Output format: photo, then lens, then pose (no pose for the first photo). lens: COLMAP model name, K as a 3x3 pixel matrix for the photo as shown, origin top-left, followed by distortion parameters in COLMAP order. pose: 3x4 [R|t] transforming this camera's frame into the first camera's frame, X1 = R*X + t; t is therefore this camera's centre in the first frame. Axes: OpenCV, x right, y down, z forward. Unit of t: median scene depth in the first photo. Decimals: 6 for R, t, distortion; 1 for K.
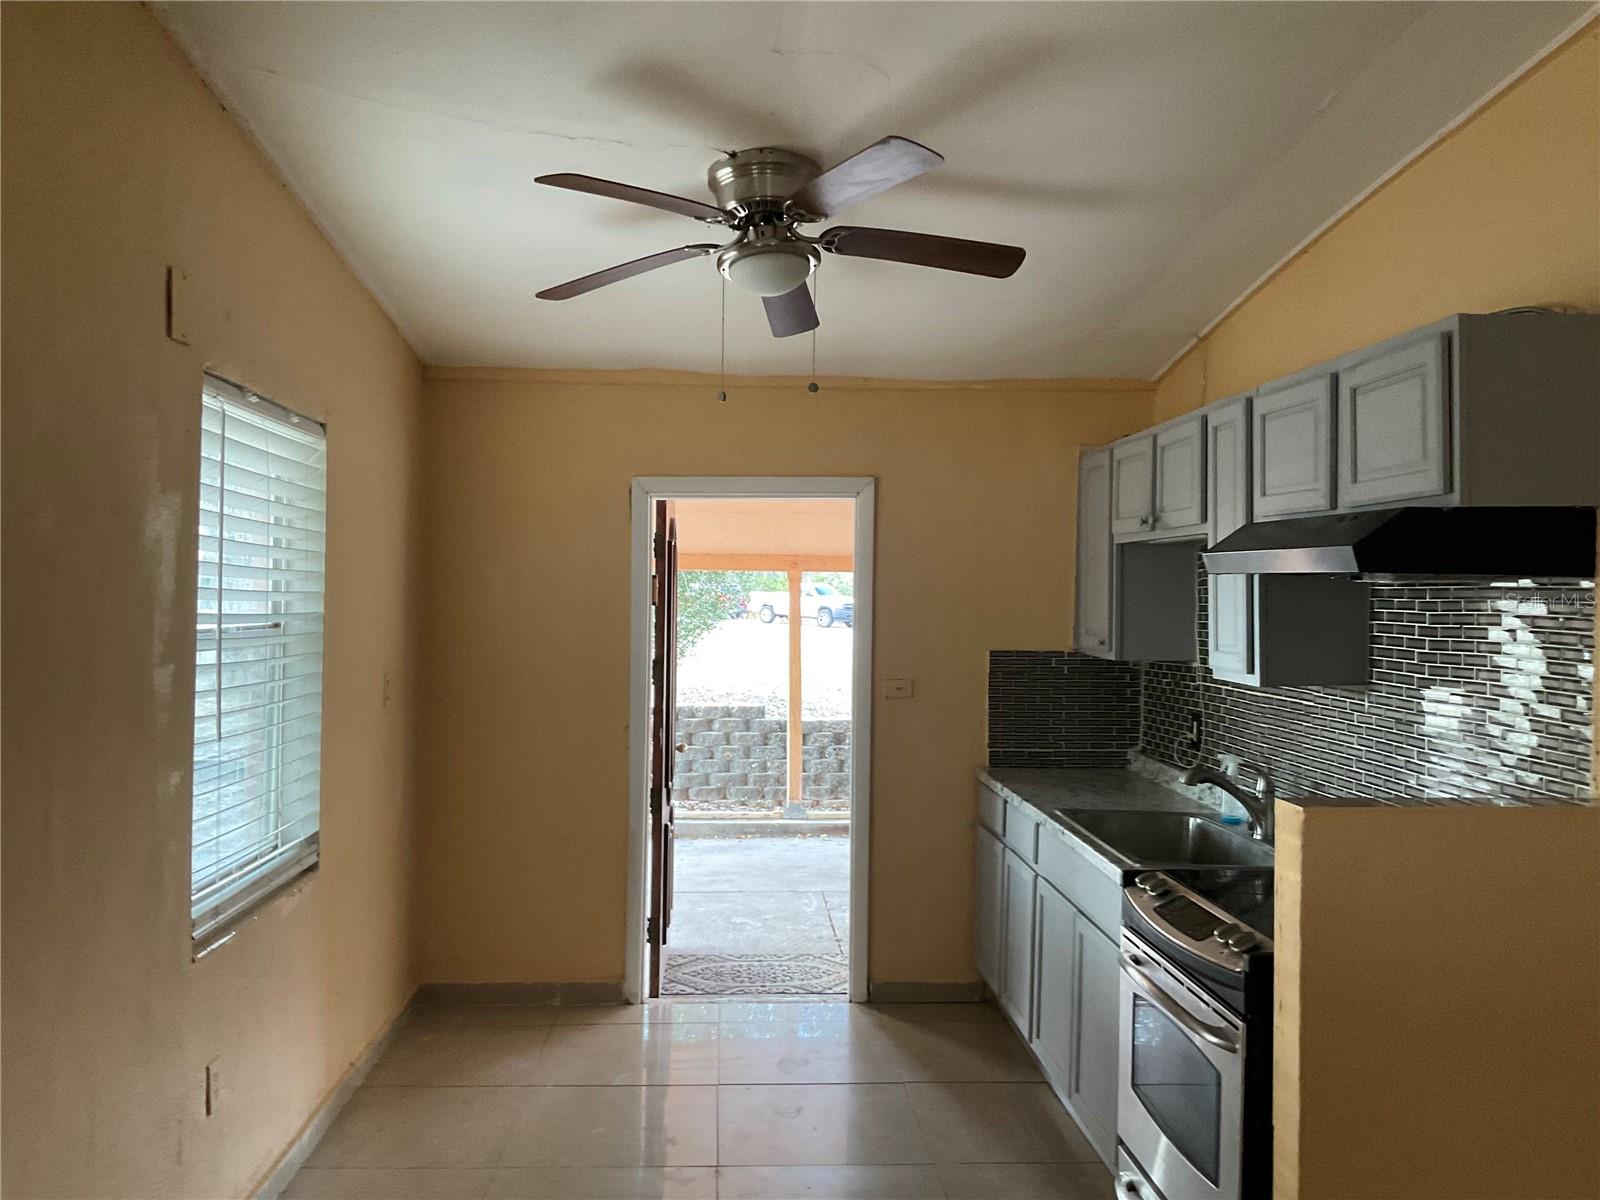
lens RADIAL K [[1332.6, 0, 794.3], [0, 1332.6, 590.7], [0, 0, 1]] dist [0.098158, -0.179906]
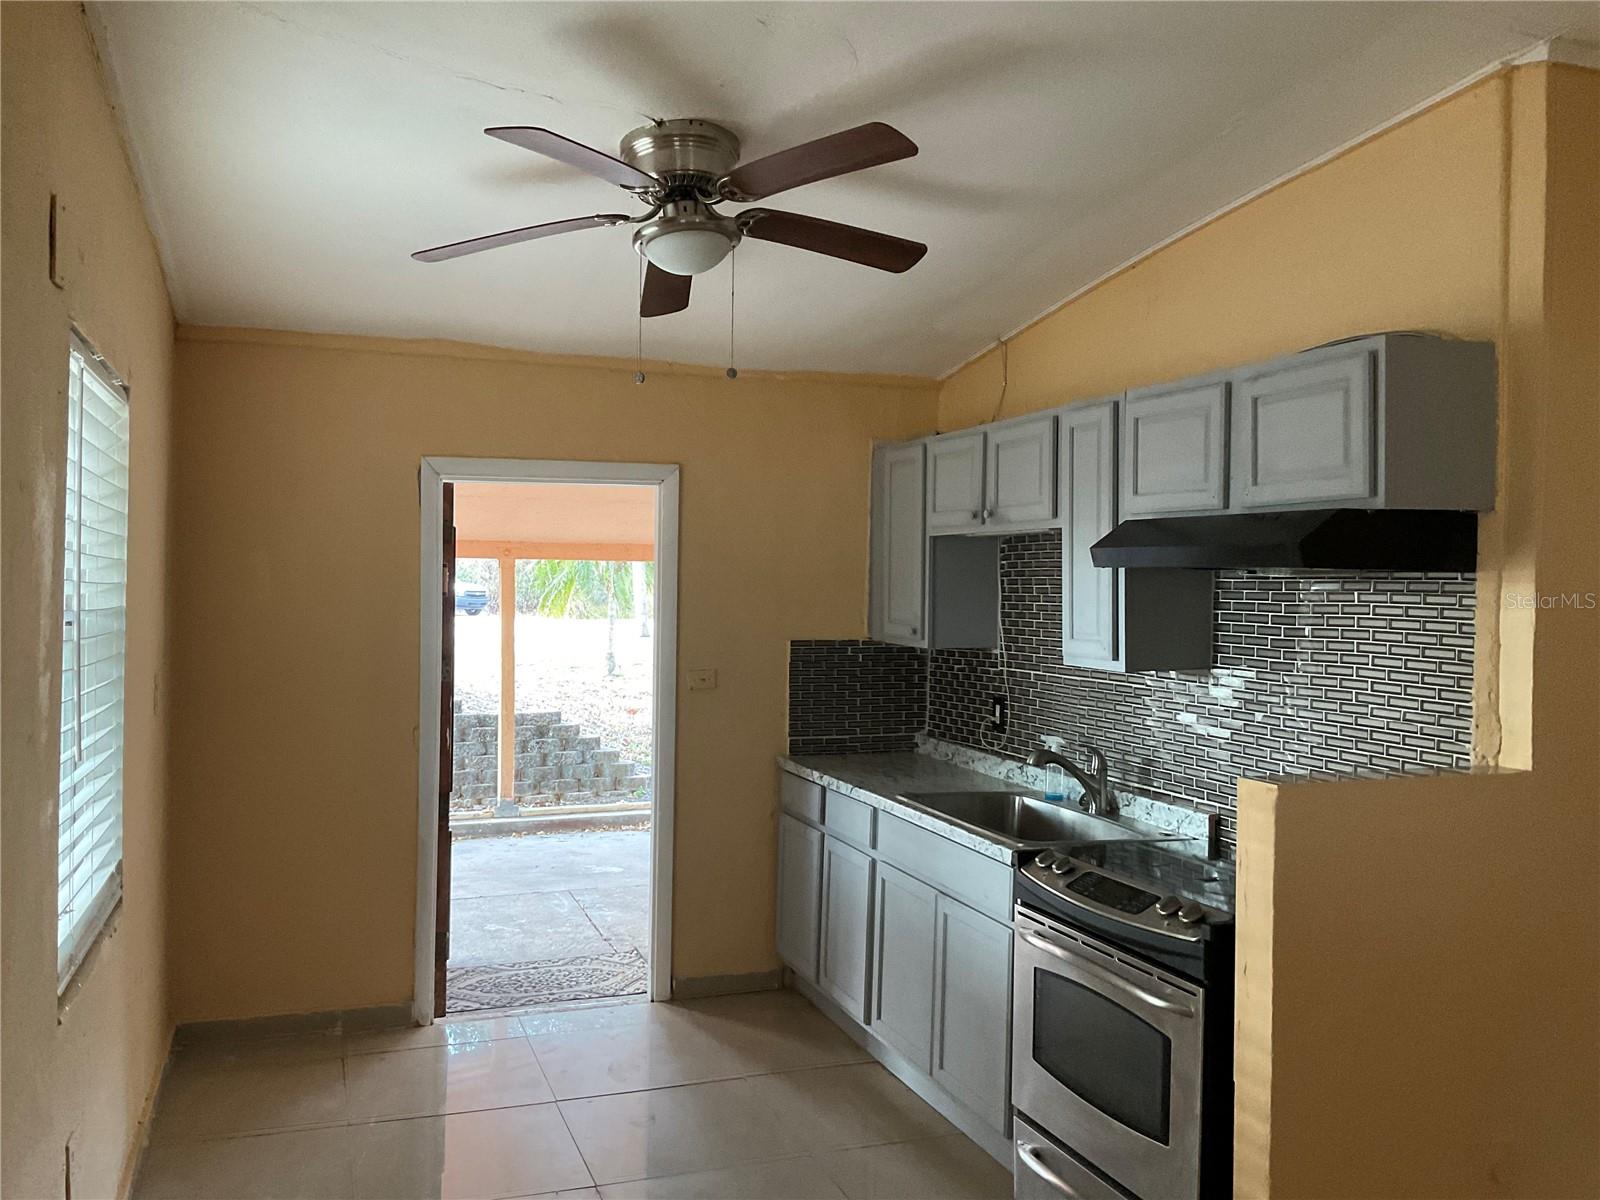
lens RADIAL K [[1332.6, 0, 800.0], [0, 1332.6, 590.9], [0, 0, 1]] dist [0.098158, -0.179906]
pose [[0.956725, -0.001505, 0.290989, -0.172025], [-0.001515, 0.999947, 0.010152, -0.003135], [-0.290989, -0.010153, 0.956672, 0.044626]]
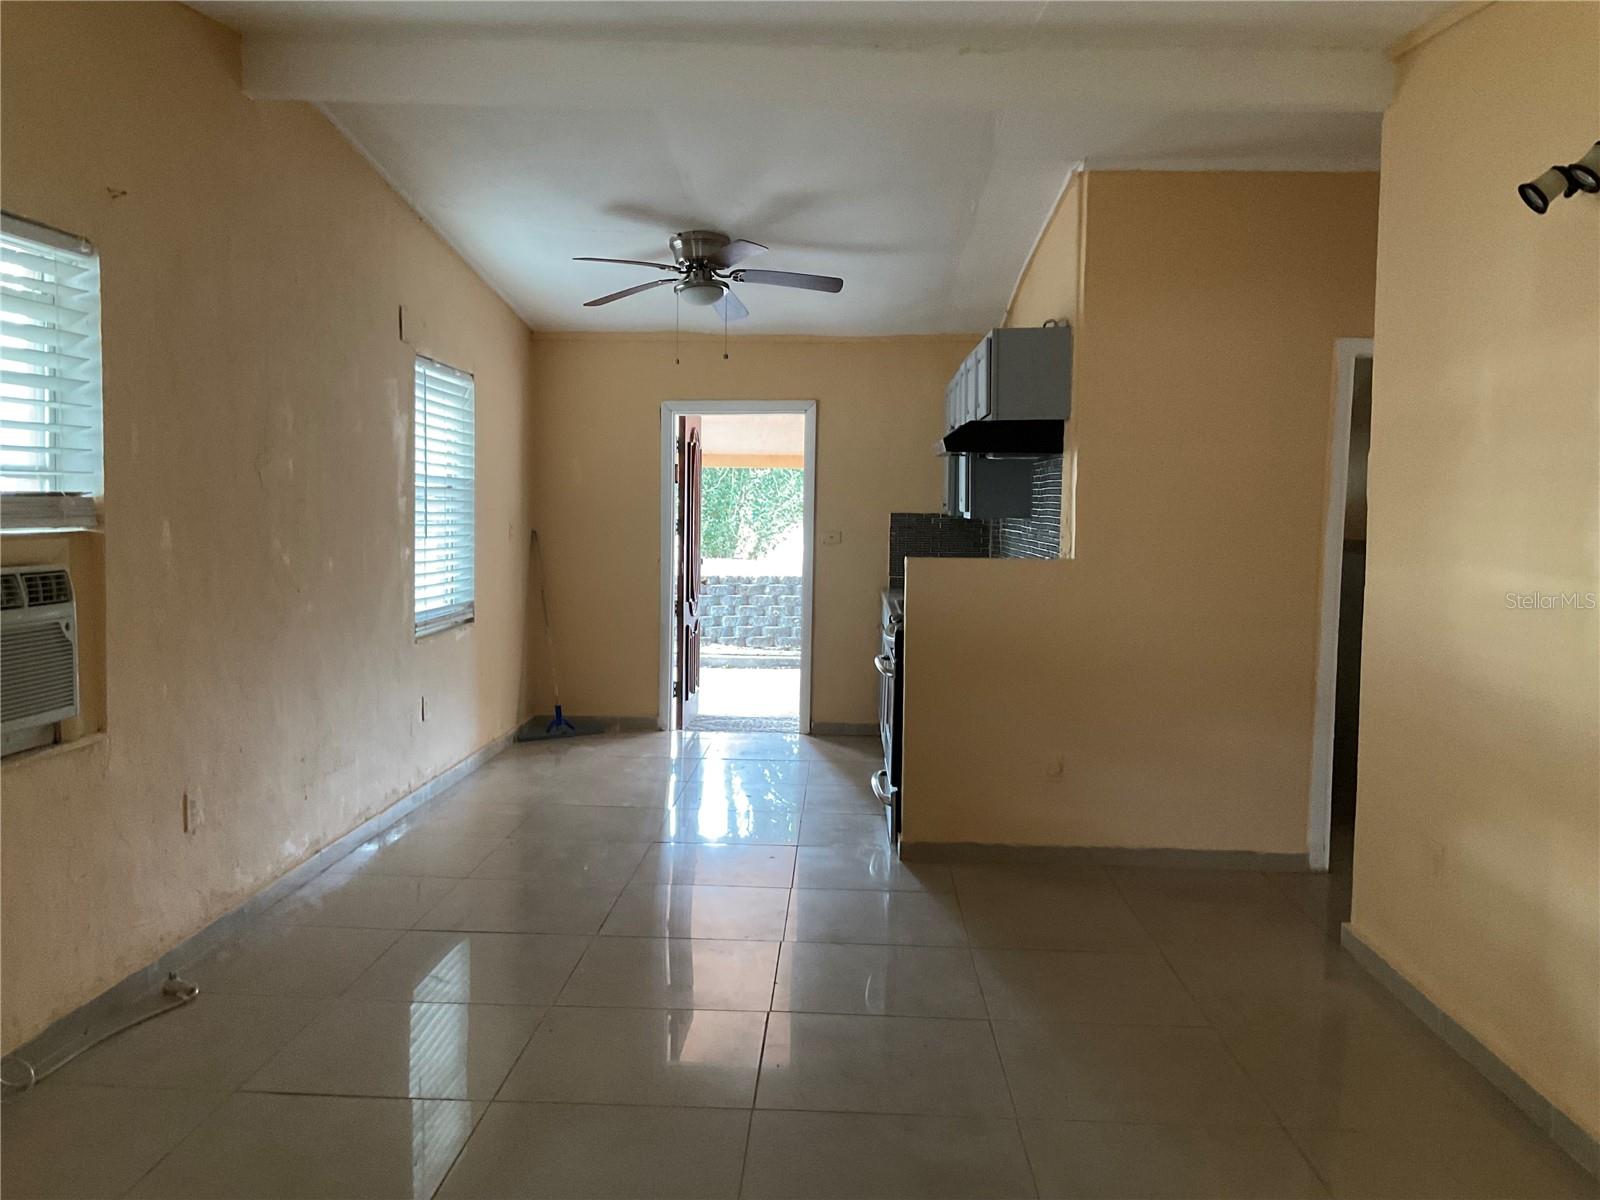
lens RADIAL K [[1332.6, 0, 798.6], [0, 1332.6, 592.8], [0, 0, 1]] dist [0.098158, -0.179906]
pose [[0.995462, 0.009152, -0.094720, 0.231463], [-0.002736, 0.997706, 0.067645, 0.040304], [0.095121, -0.067079, 0.993203, -0.684225]]
